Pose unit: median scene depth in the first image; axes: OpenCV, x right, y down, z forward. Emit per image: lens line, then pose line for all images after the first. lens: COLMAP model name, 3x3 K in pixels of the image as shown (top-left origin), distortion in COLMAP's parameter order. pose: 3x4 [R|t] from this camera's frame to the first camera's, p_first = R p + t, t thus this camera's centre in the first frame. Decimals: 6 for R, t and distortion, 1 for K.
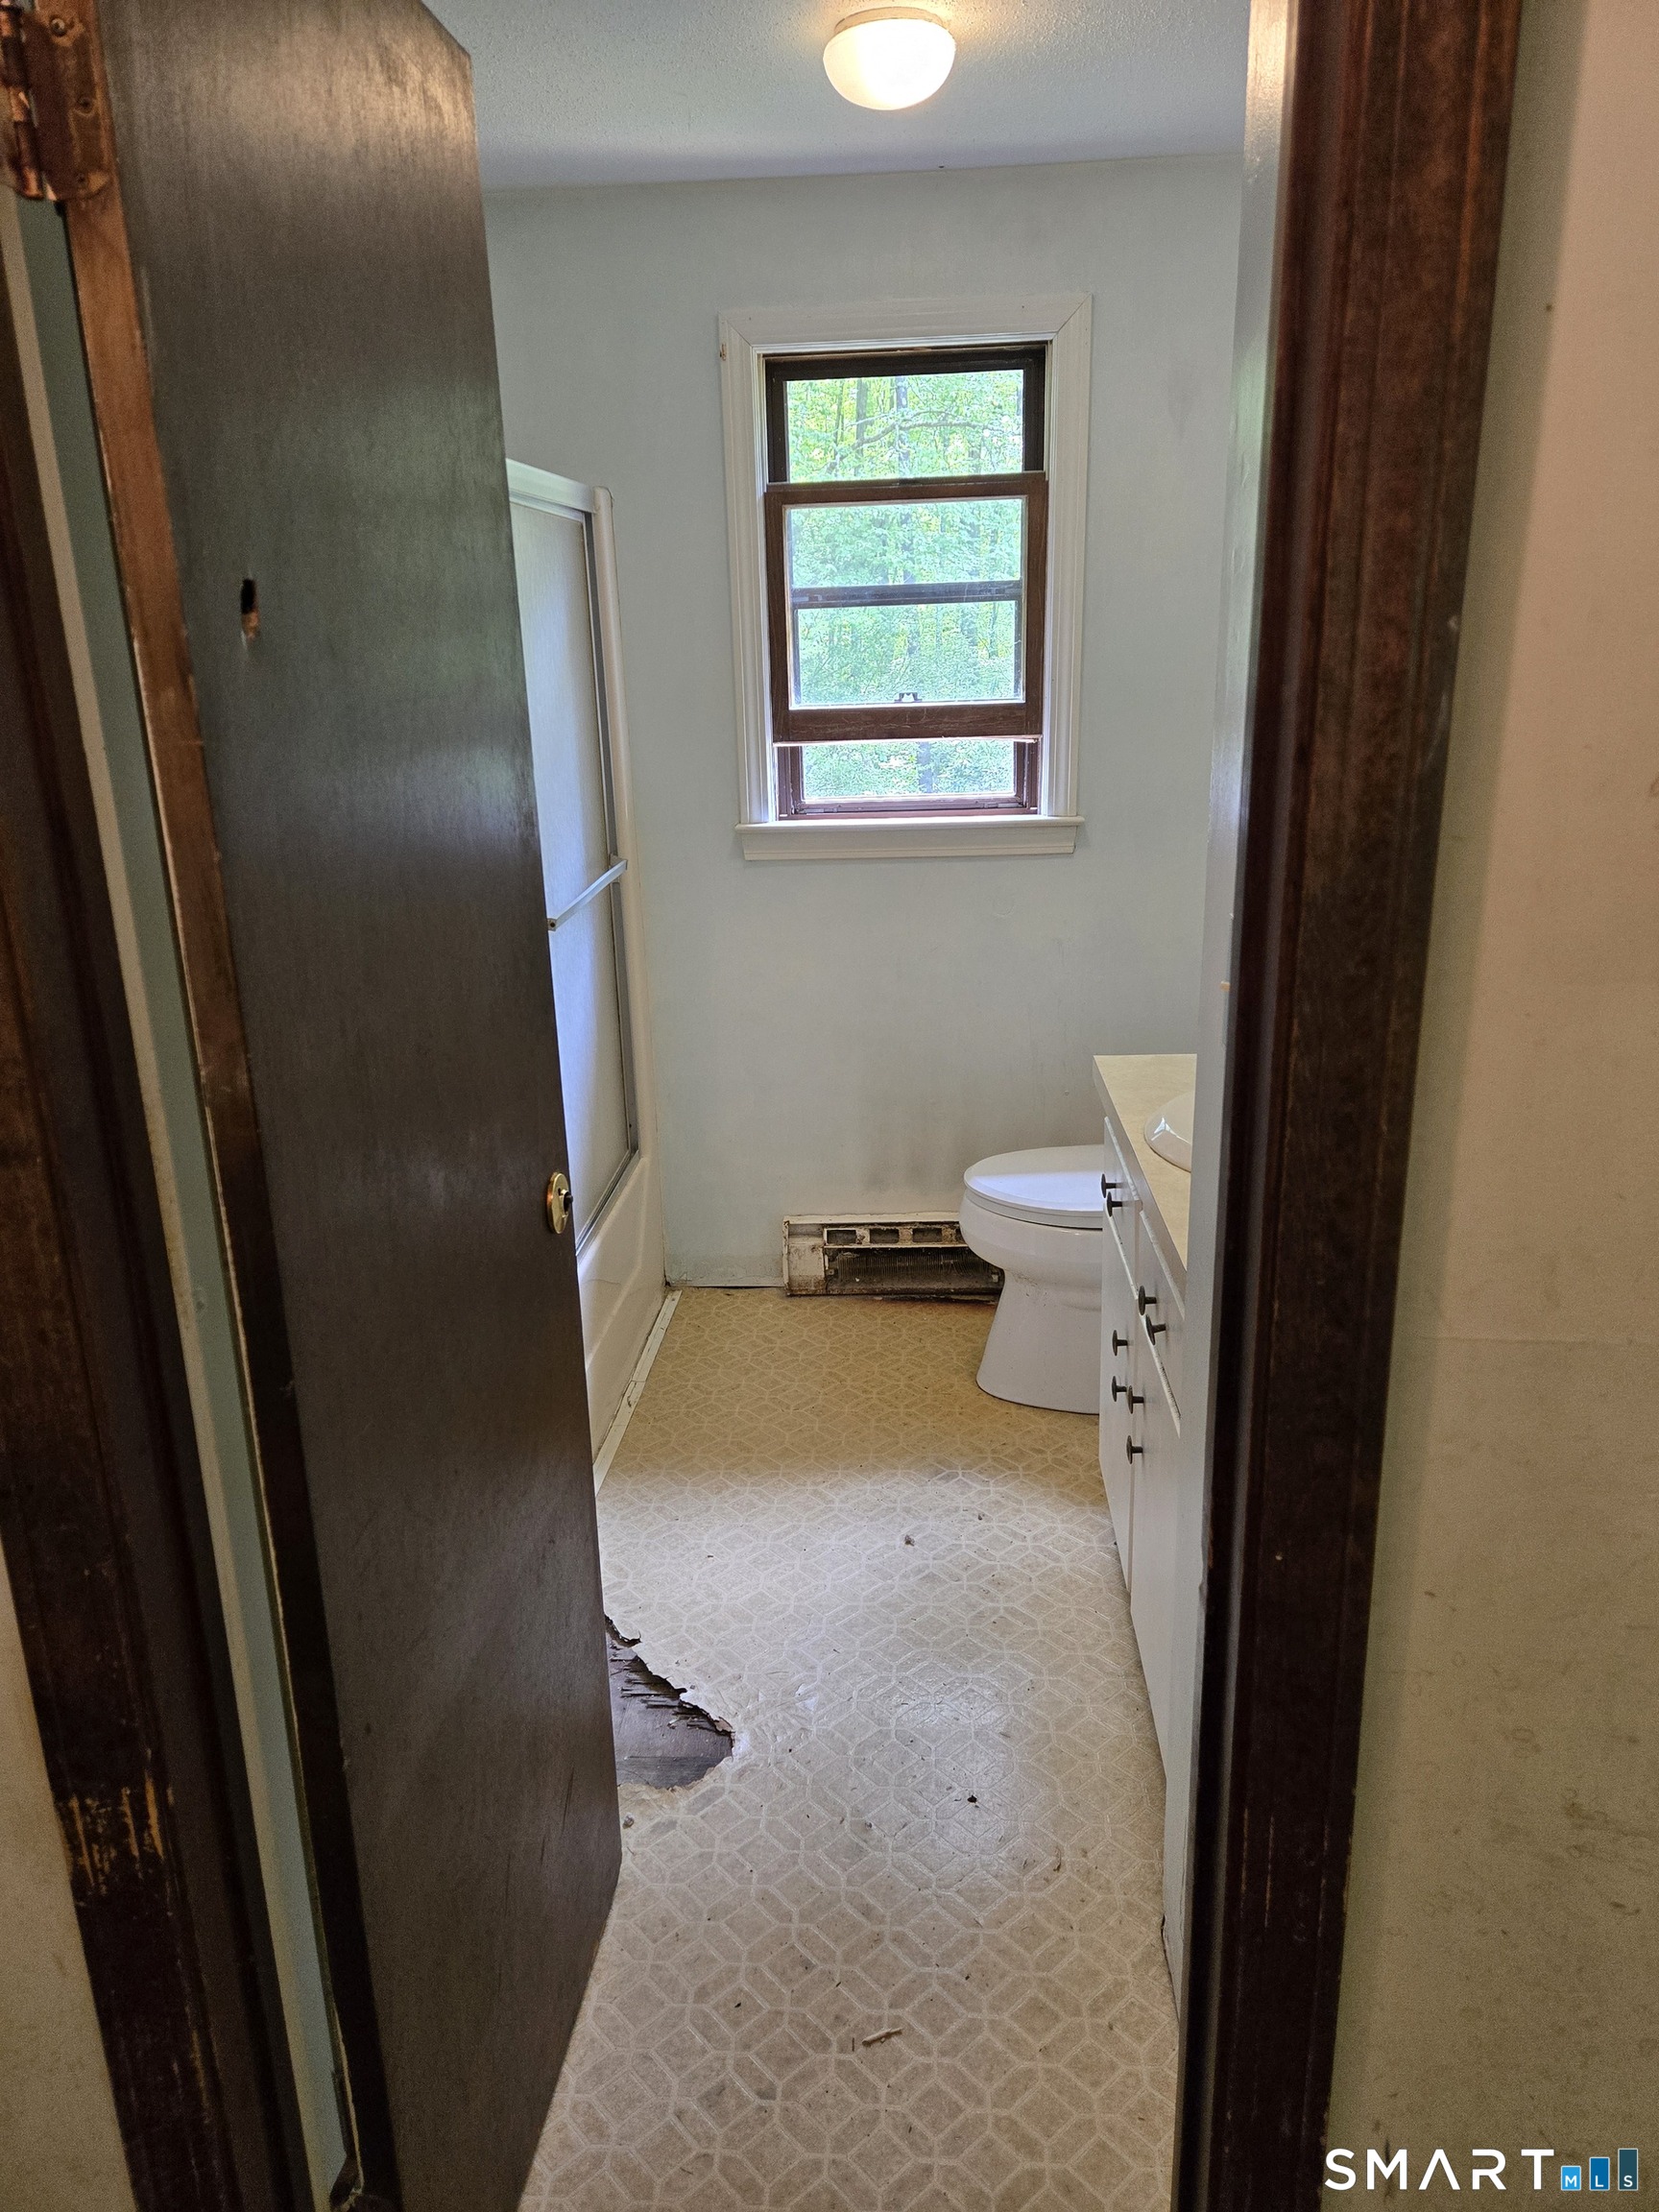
lens RADIAL K [[1491.3, 0, 829.5], [0, 1491.3, 1103.5], [0, 0, 1]] dist [0.035289, -0.034777]
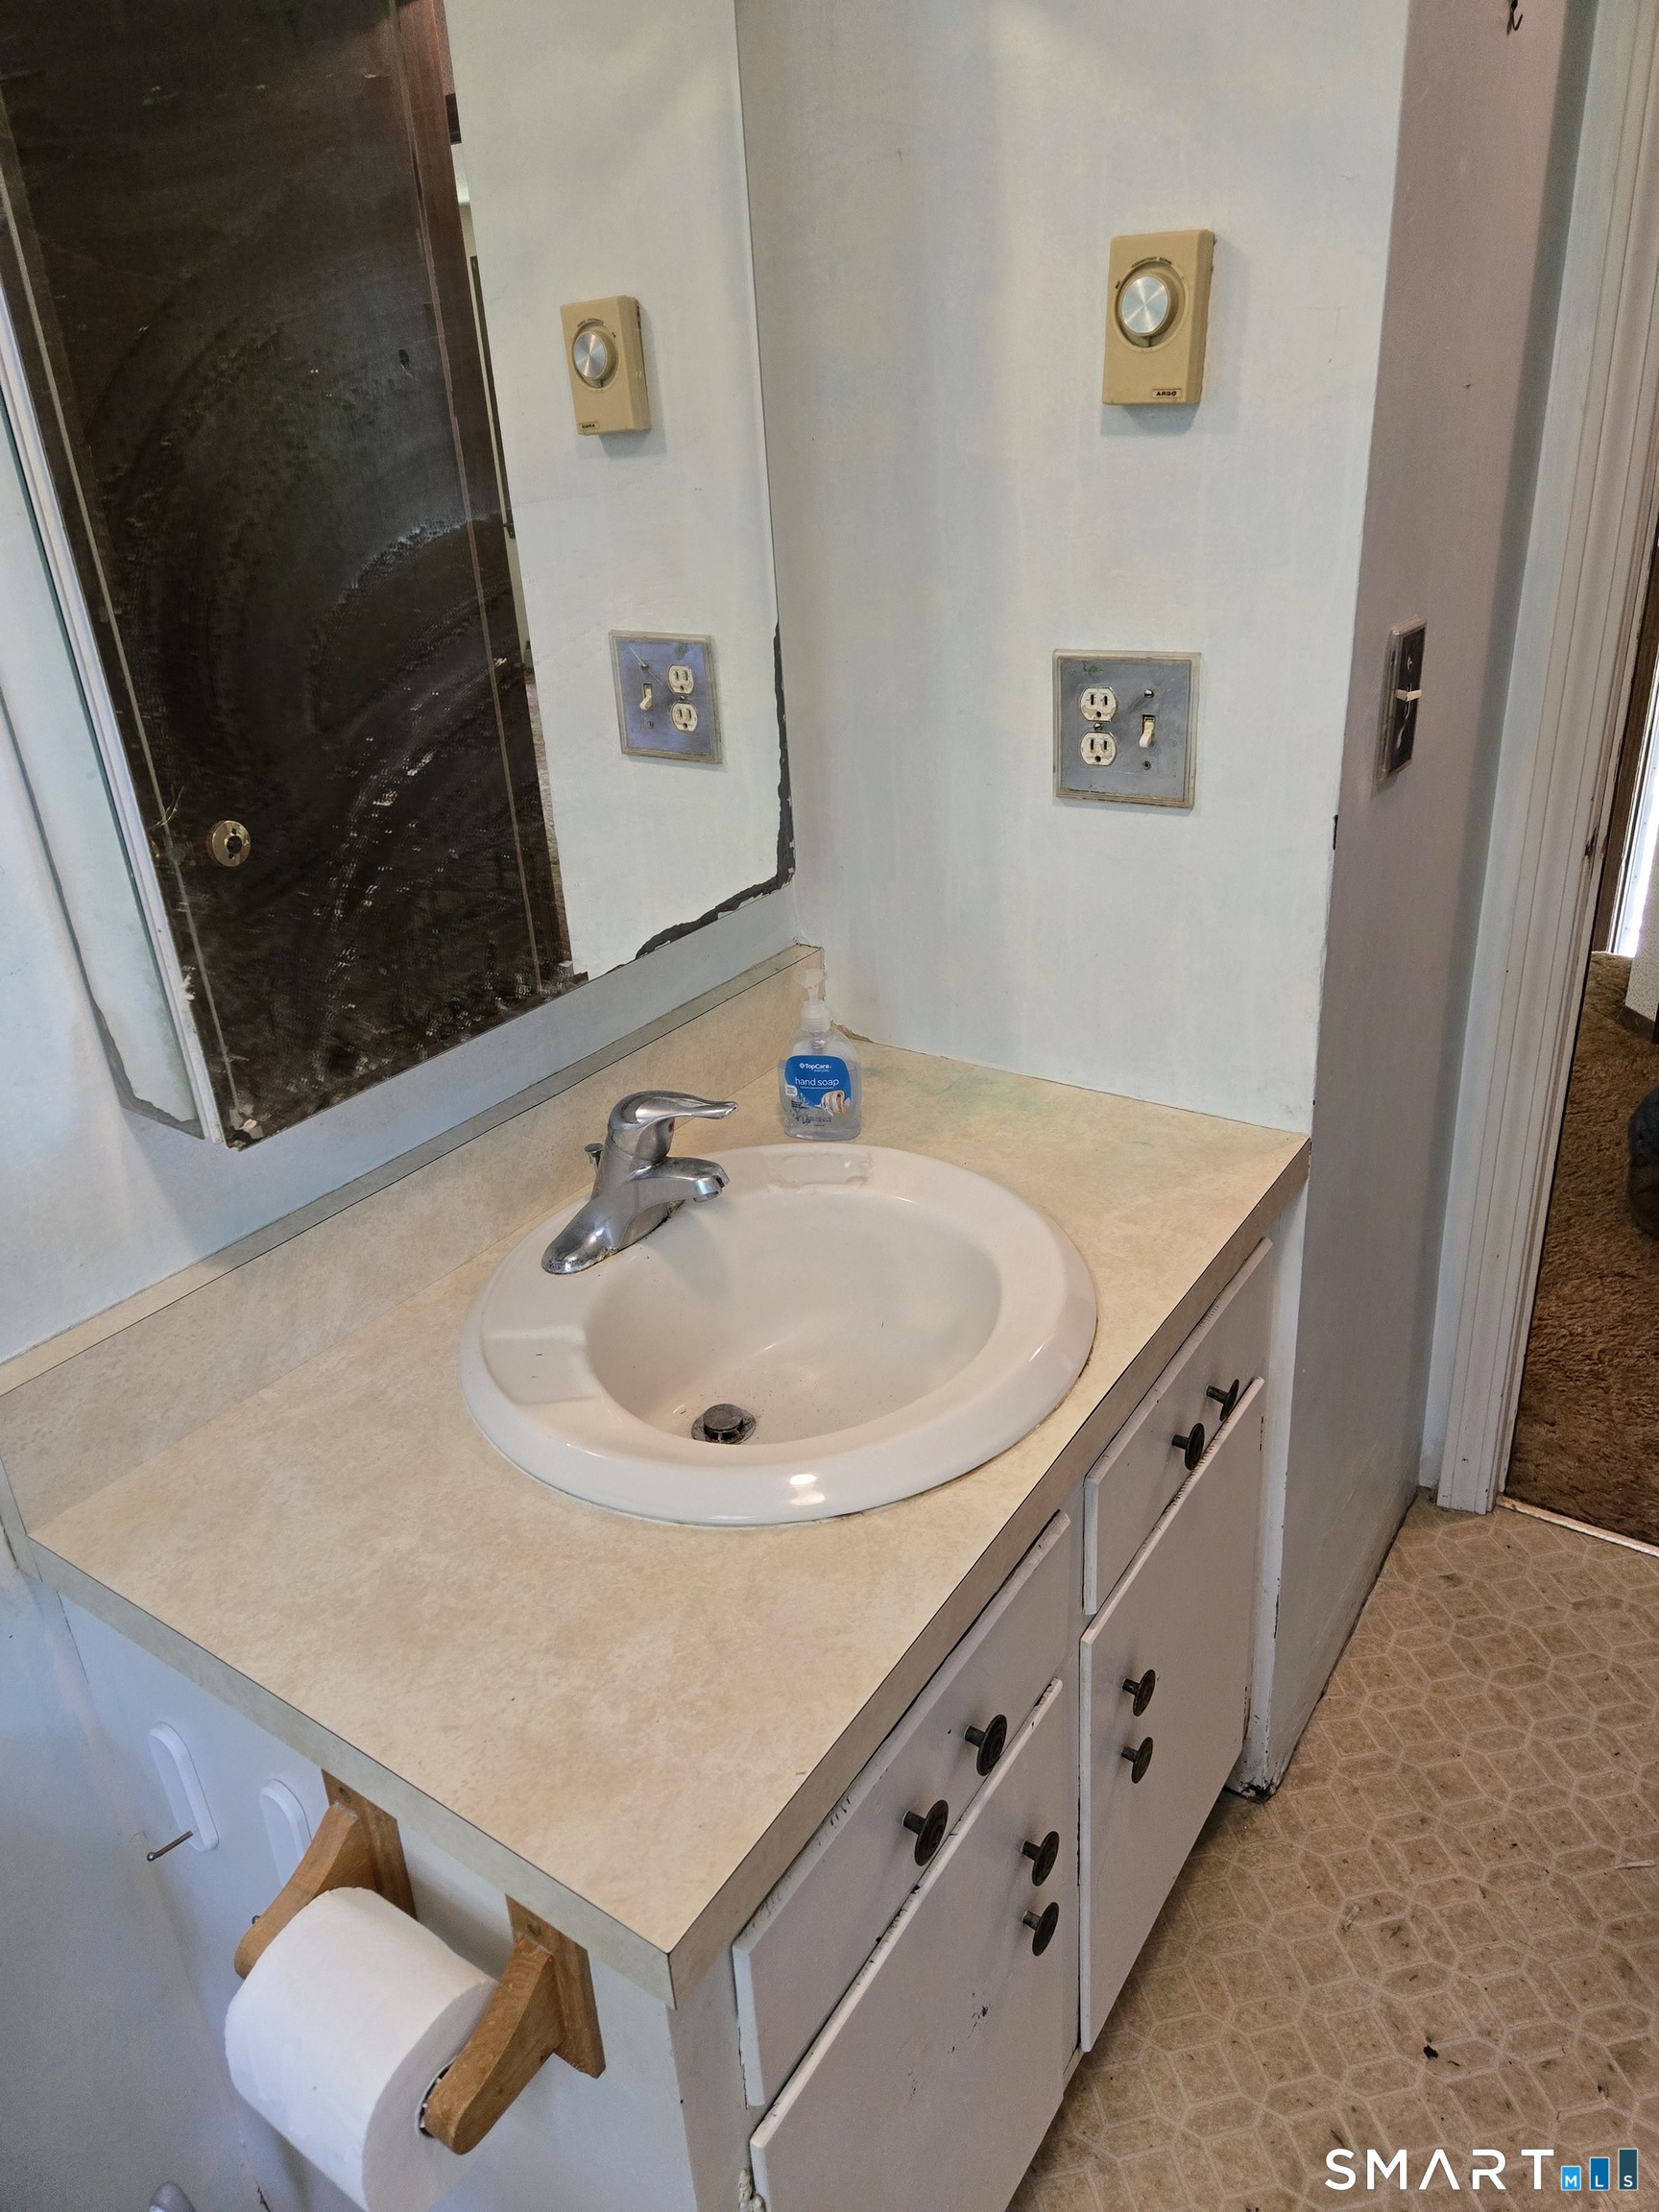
lens RADIAL K [[1491.3, 0, 828.9], [0, 1491.3, 1106.1], [0, 0, 1]] dist [0.035289, -0.034777]
pose [[-0.857229, -0.183299, 0.481206, 0.091963], [0.215591, 0.720896, 0.658658, -0.439143], [-0.467631, 0.668364, -0.578455, 1.430774]]
